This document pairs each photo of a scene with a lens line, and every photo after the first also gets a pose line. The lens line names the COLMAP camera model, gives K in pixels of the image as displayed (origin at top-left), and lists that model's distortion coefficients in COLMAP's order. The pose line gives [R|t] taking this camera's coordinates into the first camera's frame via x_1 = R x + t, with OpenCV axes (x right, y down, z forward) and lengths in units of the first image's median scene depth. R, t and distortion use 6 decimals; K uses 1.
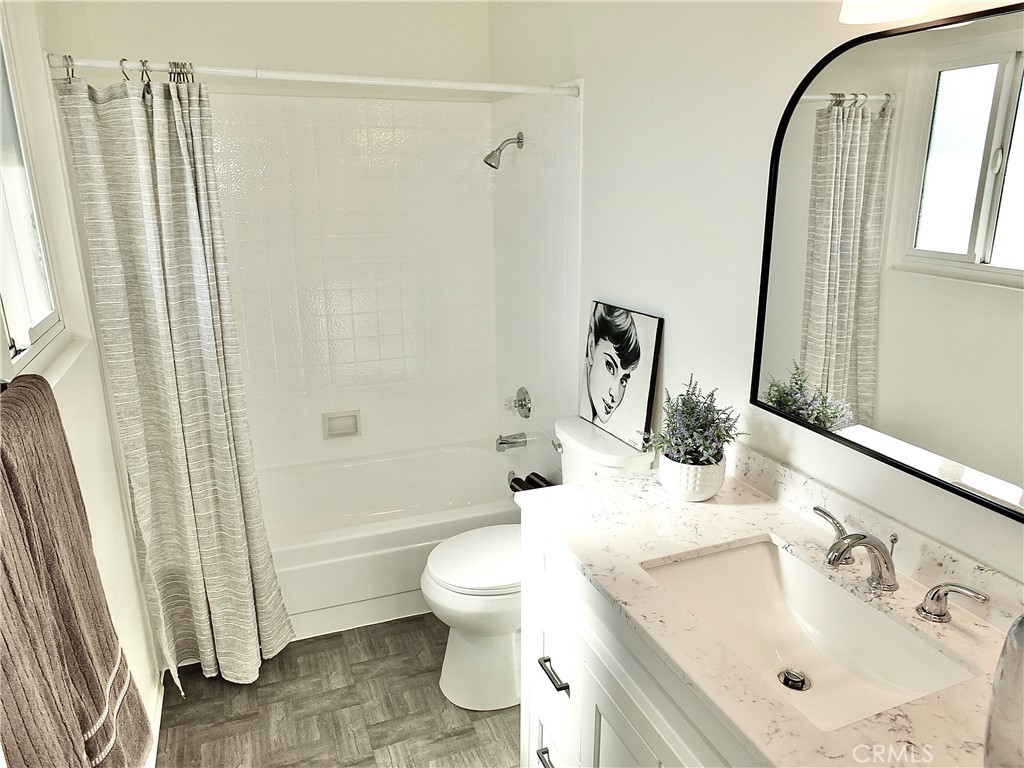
lens RADIAL K [[697.7, 0, 514.8], [0, 697.7, 384.6], [0, 0, 1]] dist [-0.034269, 0.010867]
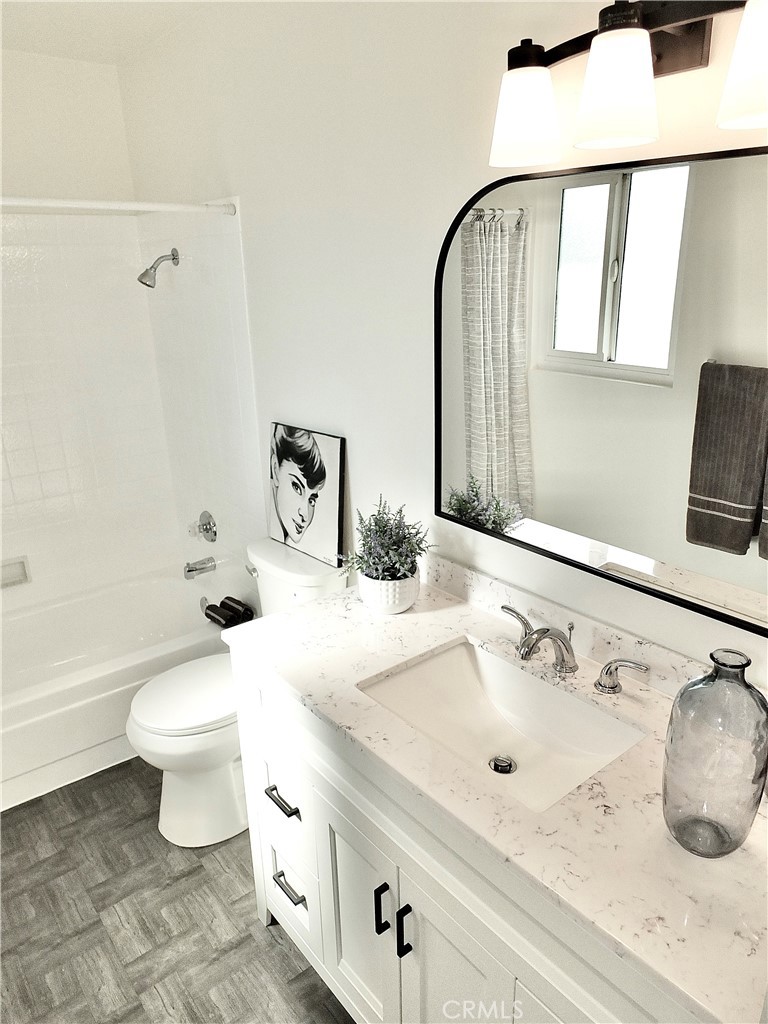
lens RADIAL K [[697.7, 0, 380.8], [0, 697.7, 509.8], [0, 0, 1]] dist [-0.034269, 0.010867]
pose [[0.955425, -0.112003, 0.273164, -0.028106], [0.099663, 0.993289, 0.058687, -0.042791], [-0.277904, -0.028847, 0.960176, -0.008013]]
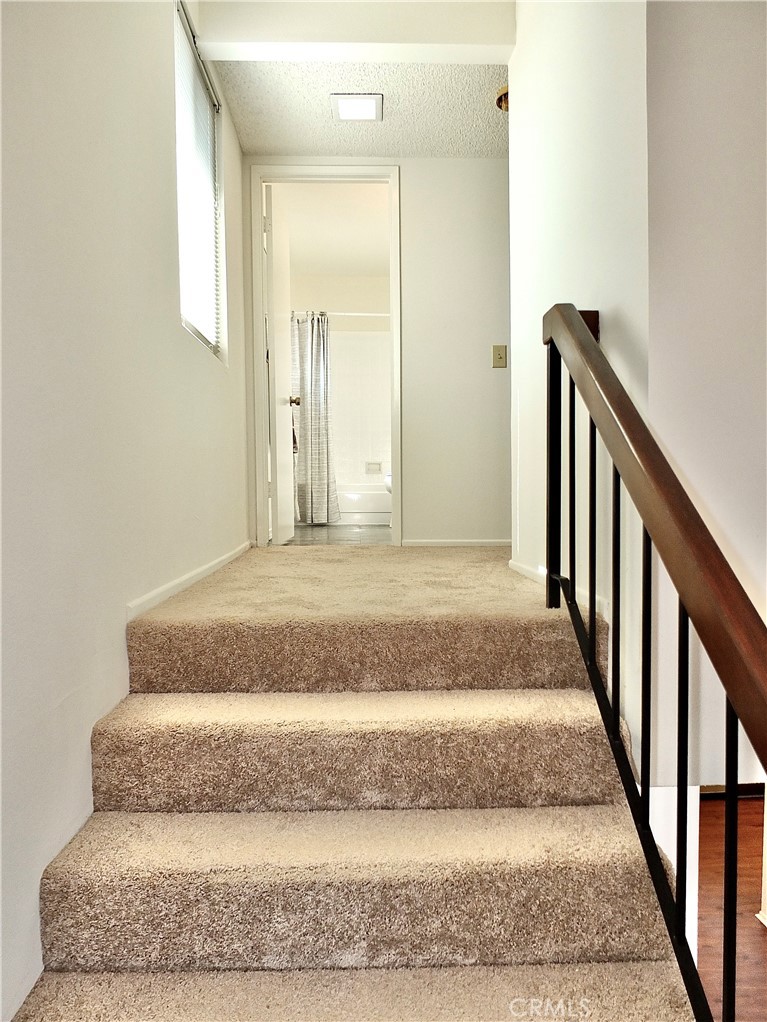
lens RADIAL K [[696.3, 0, 382.8], [0, 696.3, 512.8], [0, 0, 1]] dist [-0.034269, 0.010867]
pose [[0.941861, 0.004876, -0.335967, 0.837892], [-0.087483, 0.968968, -0.231189, 1.117558], [0.324414, 0.247139, 0.913060, -1.578633]]
